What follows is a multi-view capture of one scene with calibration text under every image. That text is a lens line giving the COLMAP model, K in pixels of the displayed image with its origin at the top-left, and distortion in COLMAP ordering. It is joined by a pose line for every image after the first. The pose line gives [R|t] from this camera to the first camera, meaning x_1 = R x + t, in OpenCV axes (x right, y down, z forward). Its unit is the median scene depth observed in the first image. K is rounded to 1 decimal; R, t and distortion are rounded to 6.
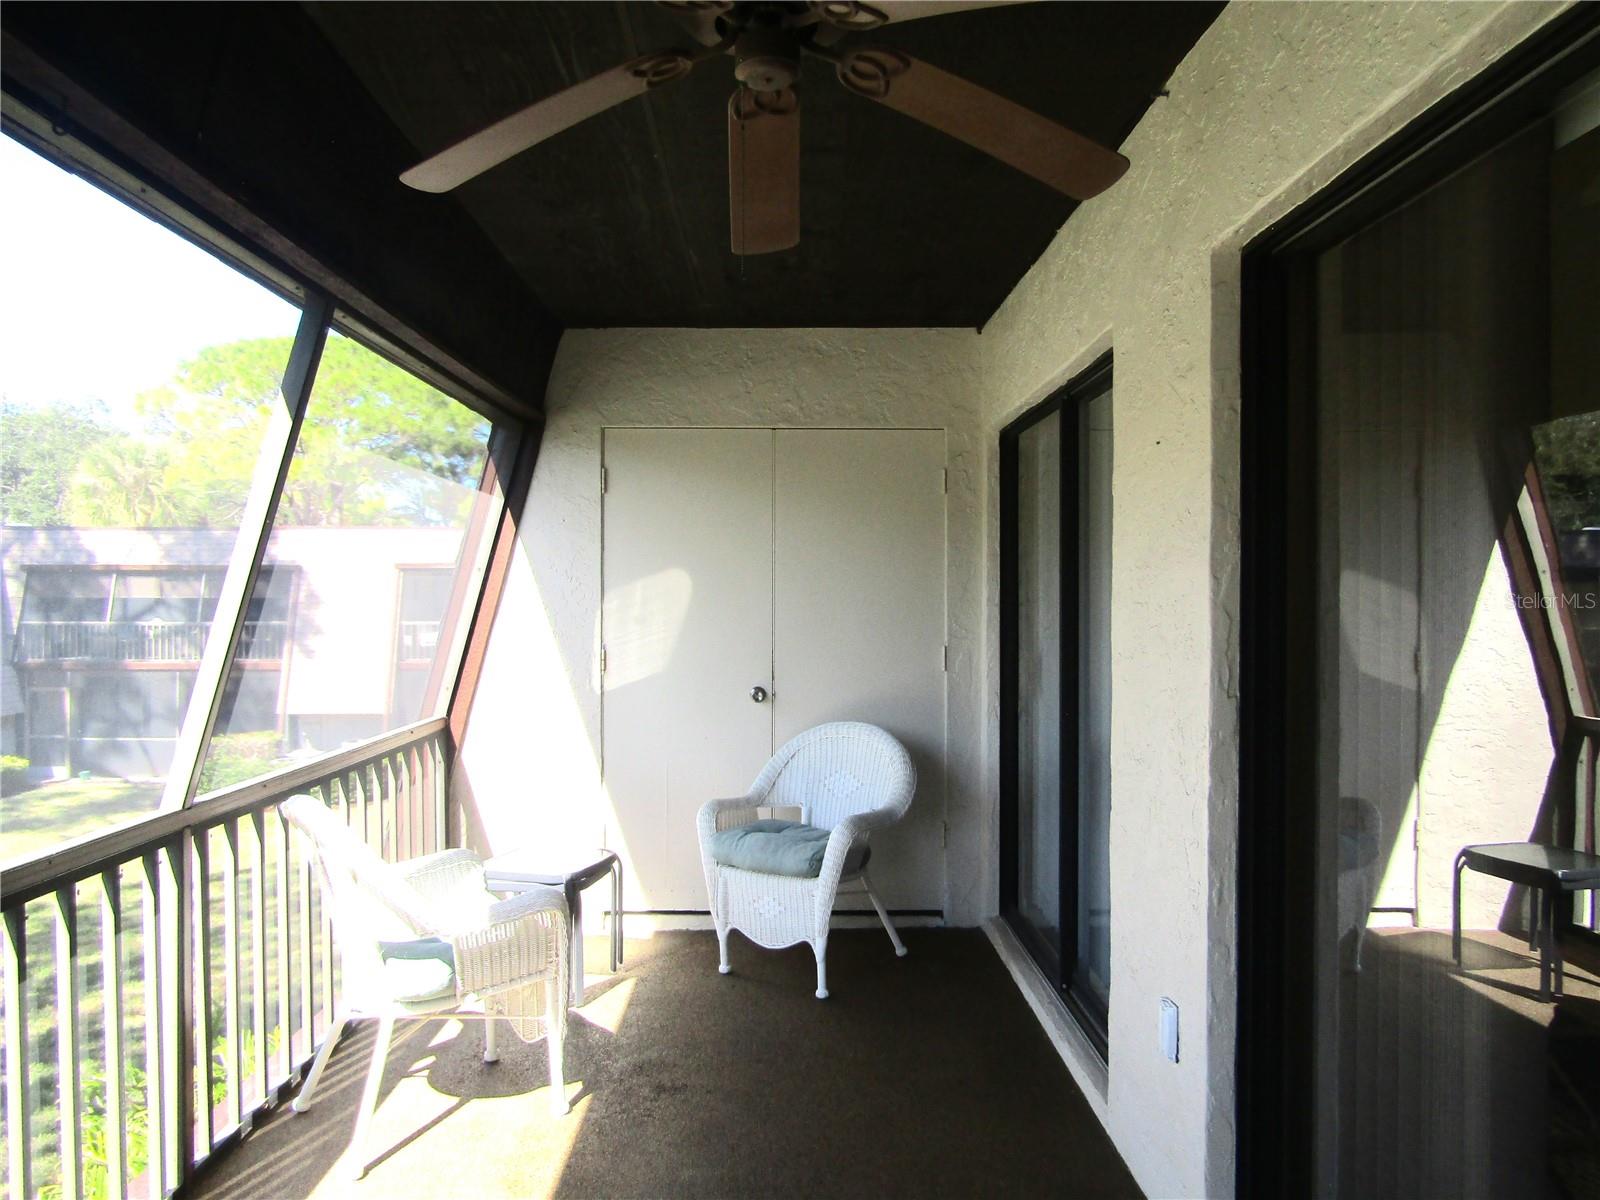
lens RADIAL K [[1149.2, 0, 799.2], [0, 1149.2, 599.3], [0, 0, 1]] dist [-0.008017, 0.005939]
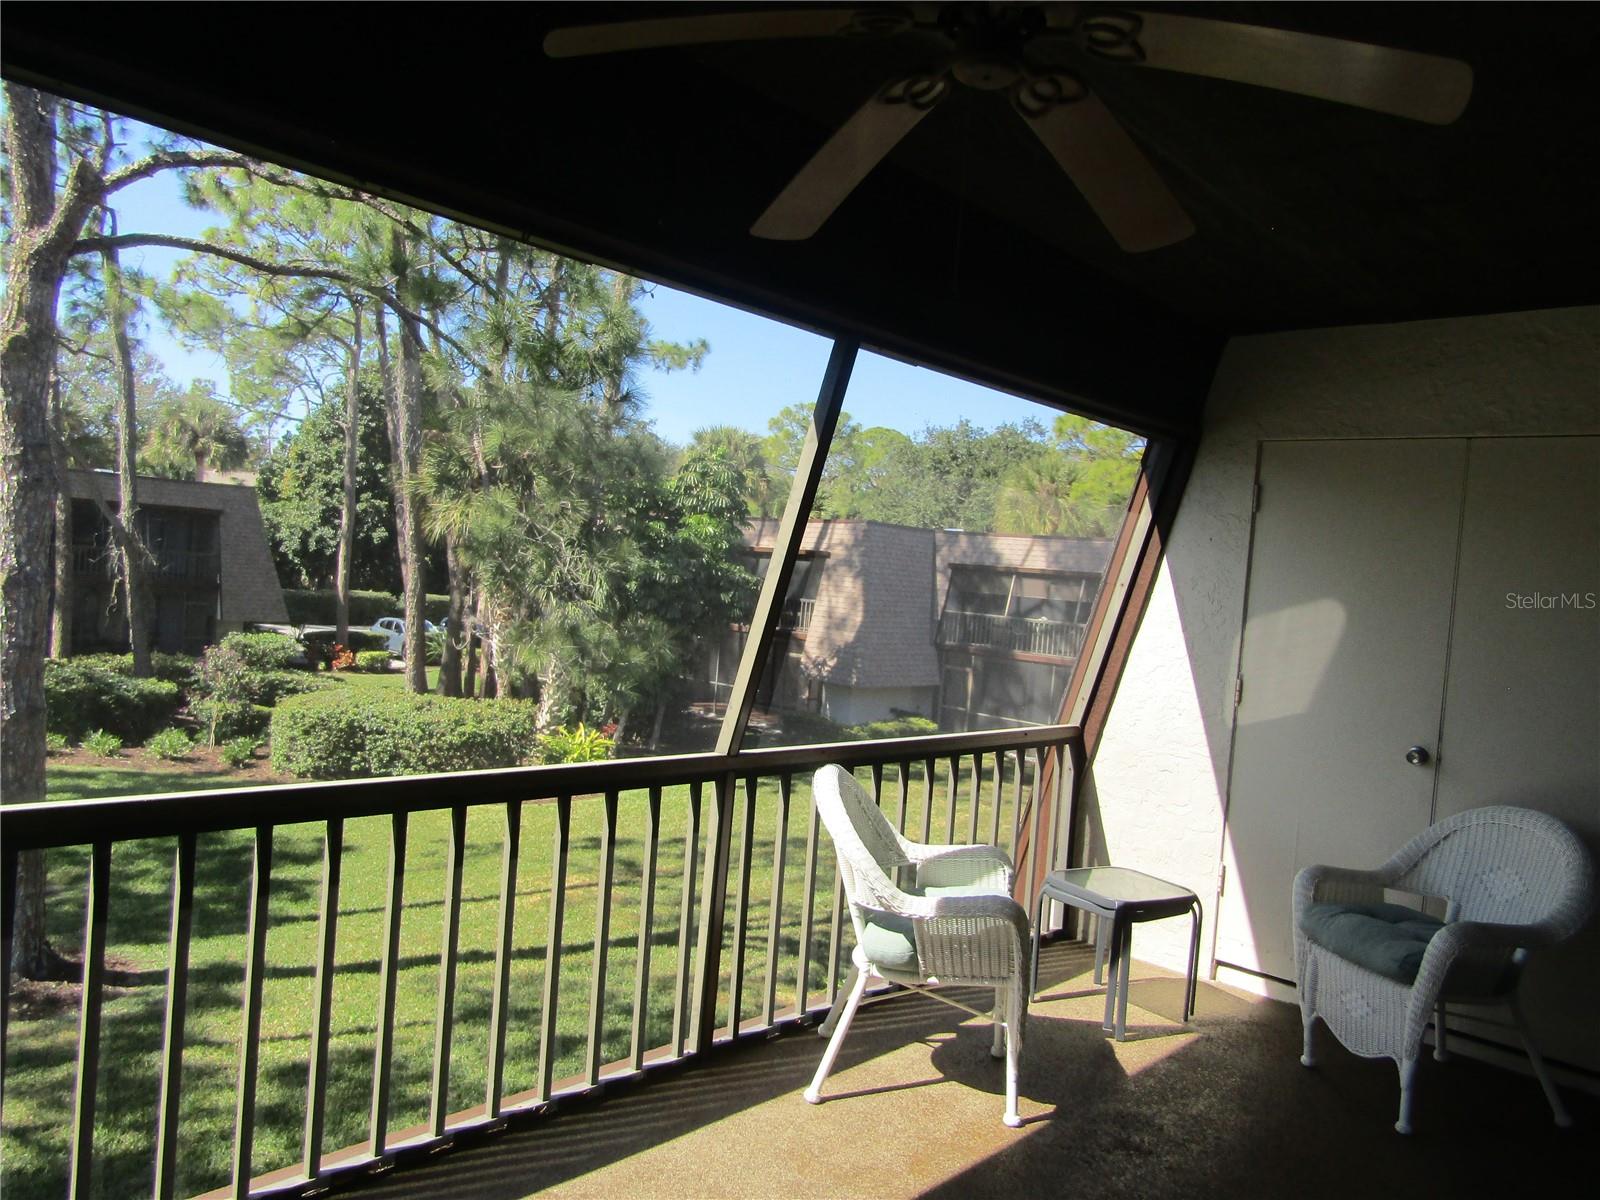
lens RADIAL K [[1149.2, 0, 799.2], [0, 1149.2, 599.3], [0, 0, 1]] dist [-0.008017, 0.005939]
pose [[0.719717, 0.074831, -0.690223, 0.207132], [-0.084941, 0.996196, 0.019433, -0.008666], [0.689052, 0.044642, 0.723336, 0.082029]]
